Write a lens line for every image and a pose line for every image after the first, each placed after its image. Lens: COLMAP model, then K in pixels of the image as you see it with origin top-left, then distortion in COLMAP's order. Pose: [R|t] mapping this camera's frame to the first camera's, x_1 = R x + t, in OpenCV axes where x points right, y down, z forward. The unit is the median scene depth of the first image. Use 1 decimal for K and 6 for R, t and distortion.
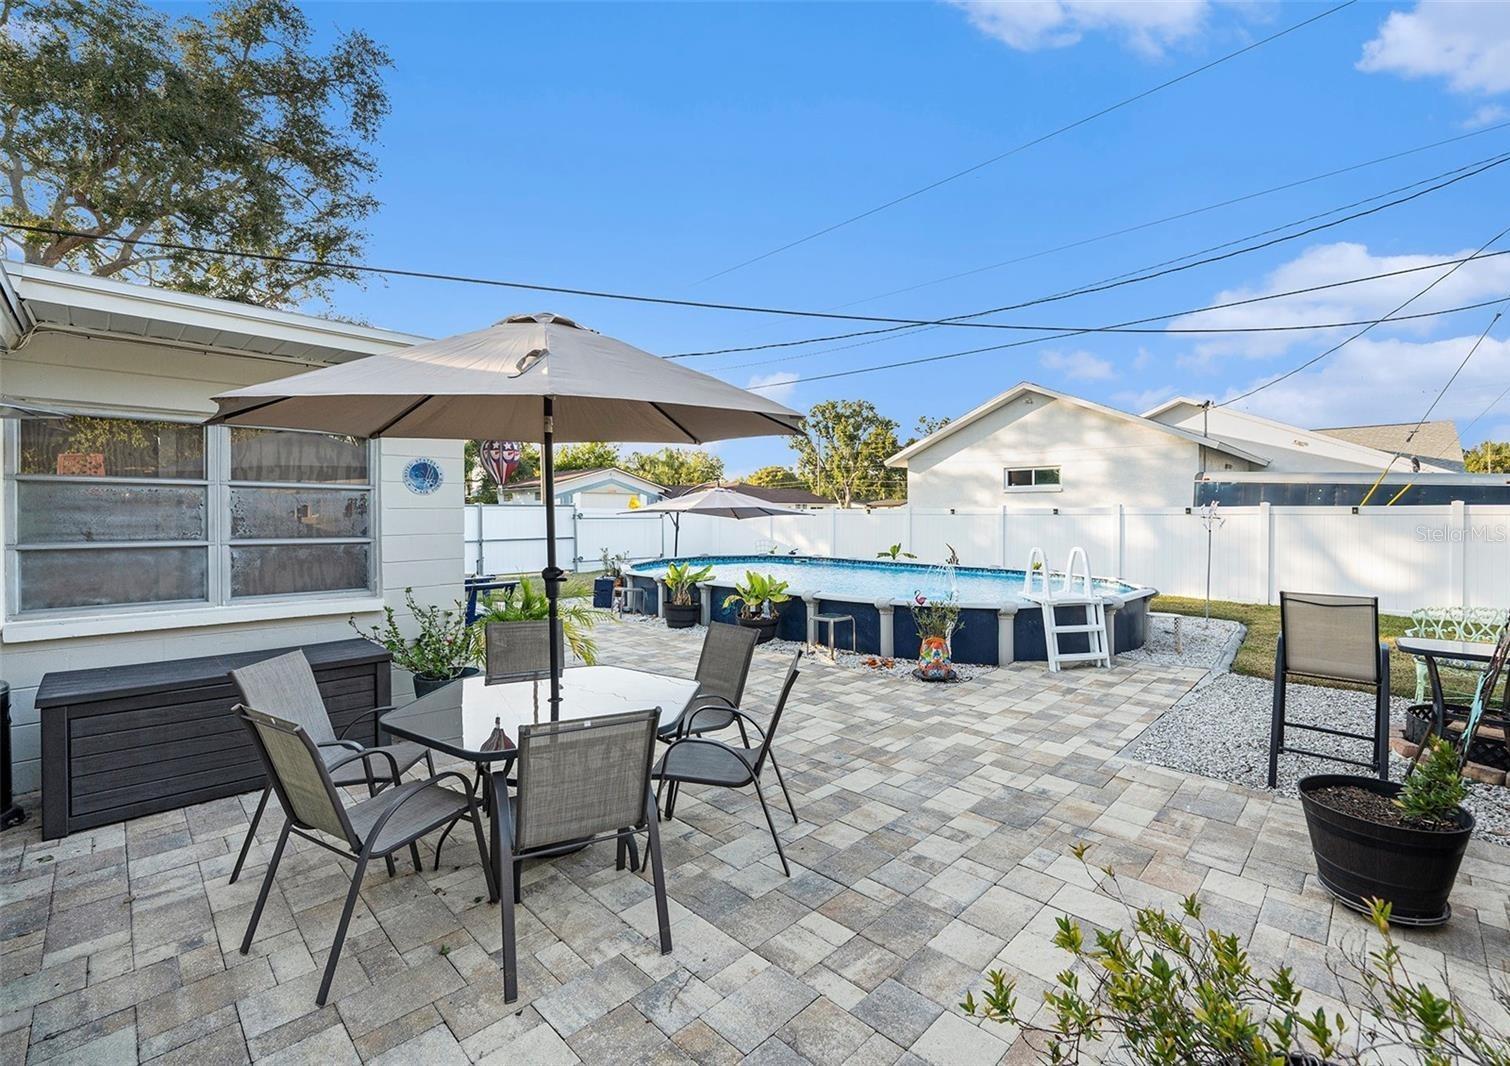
lens RADIAL K [[675.4, 0, 763.8], [0, 675.4, 523.0], [0, 0, 1]] dist [-0.017793, 0.000267]
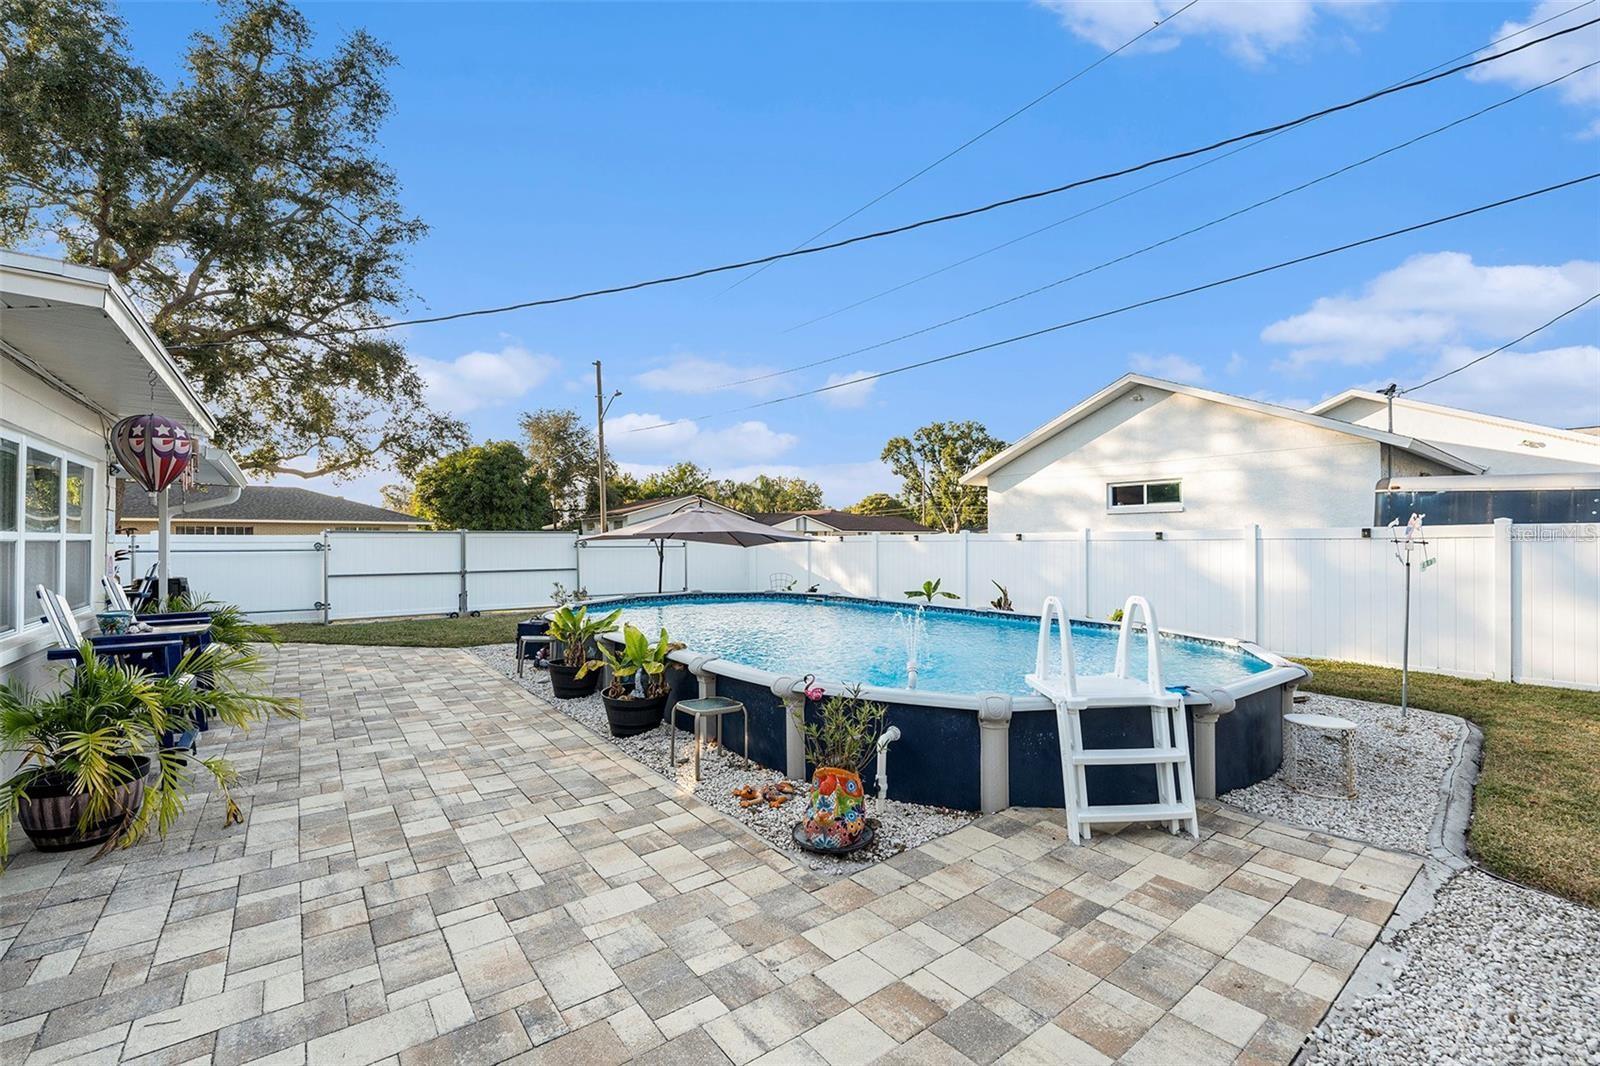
lens RADIAL K [[655.6, 0, 788.6], [0, 655.6, 539.1], [0, 0, 1]] dist [-0.020929, 0.000957]
pose [[0.986442, -0.002757, -0.164086, 0.151575], [-0.000752, 0.999772, -0.021318, 0.000906], [0.164108, 0.021152, 0.986216, 0.241007]]
